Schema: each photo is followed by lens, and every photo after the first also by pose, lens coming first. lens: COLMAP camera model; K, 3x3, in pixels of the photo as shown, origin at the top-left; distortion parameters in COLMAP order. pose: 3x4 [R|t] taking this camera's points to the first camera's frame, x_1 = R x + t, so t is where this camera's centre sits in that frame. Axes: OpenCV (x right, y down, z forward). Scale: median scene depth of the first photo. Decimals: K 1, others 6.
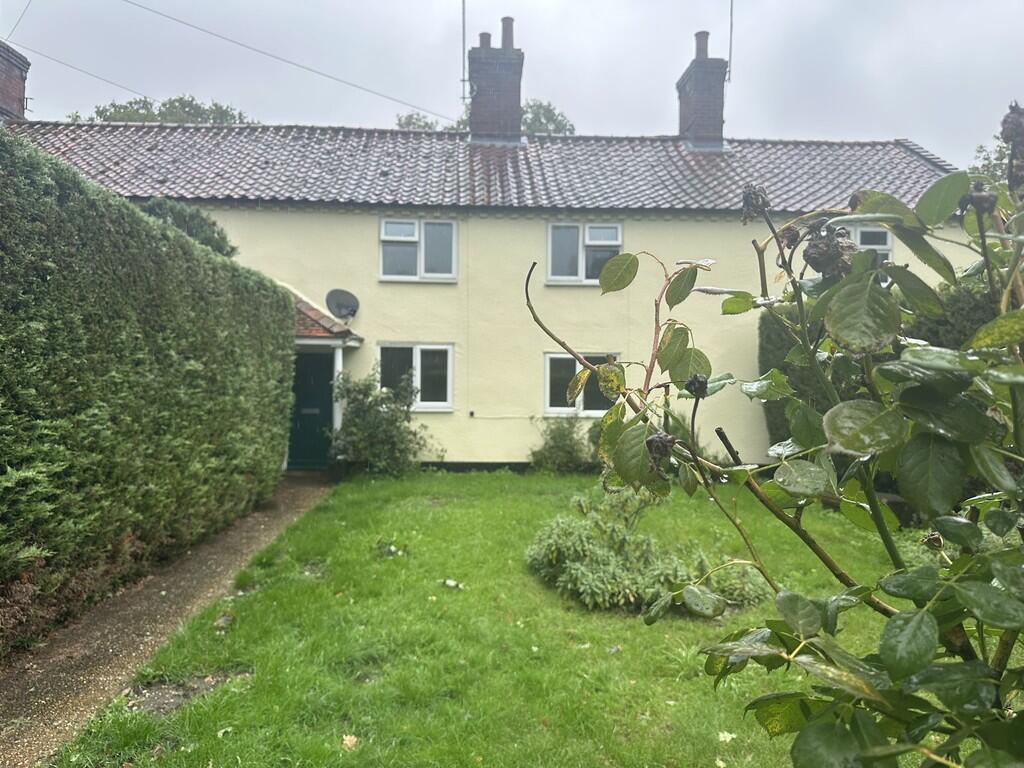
lens RADIAL K [[724.1, 0, 502.8], [0, 724.1, 378.6], [0, 0, 1]] dist [0.106886, -0.132658]
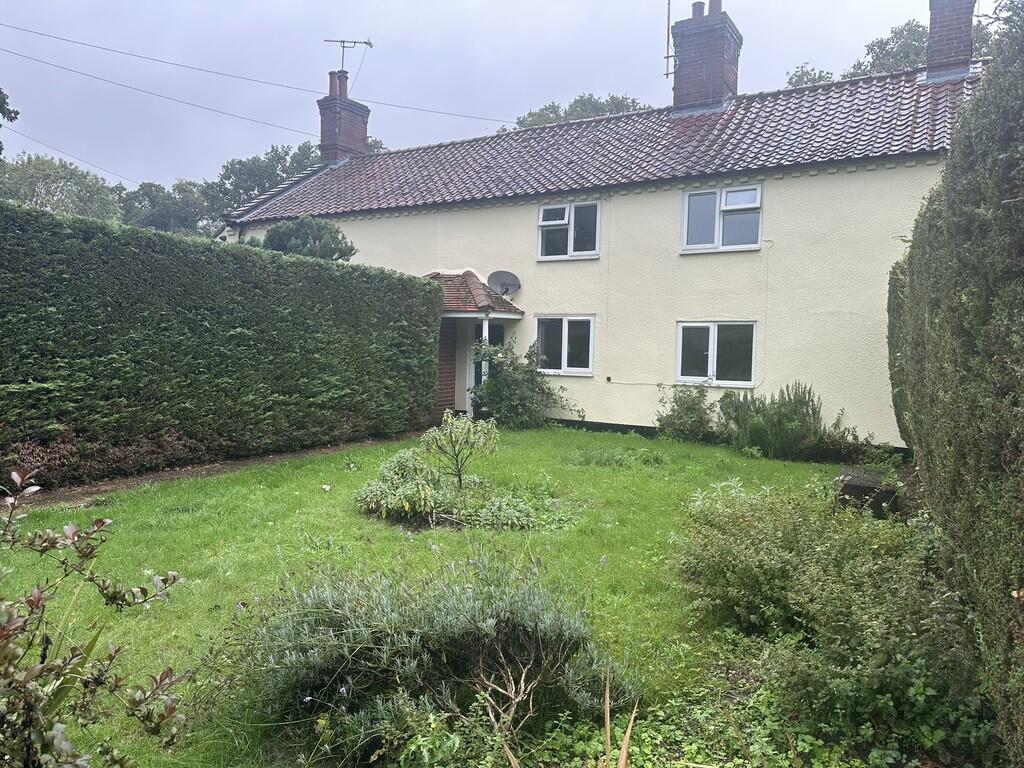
lens RADIAL K [[721.1, 0, 512.0], [0, 721.1, 384.0], [0, 0, 1]] dist [0.123592, -0.247865]
pose [[0.833275, 0.037213, -0.551604, 0.433421], [-0.011912, 0.998709, 0.049380, 0.004117], [0.552730, -0.034577, 0.832643, 0.017621]]
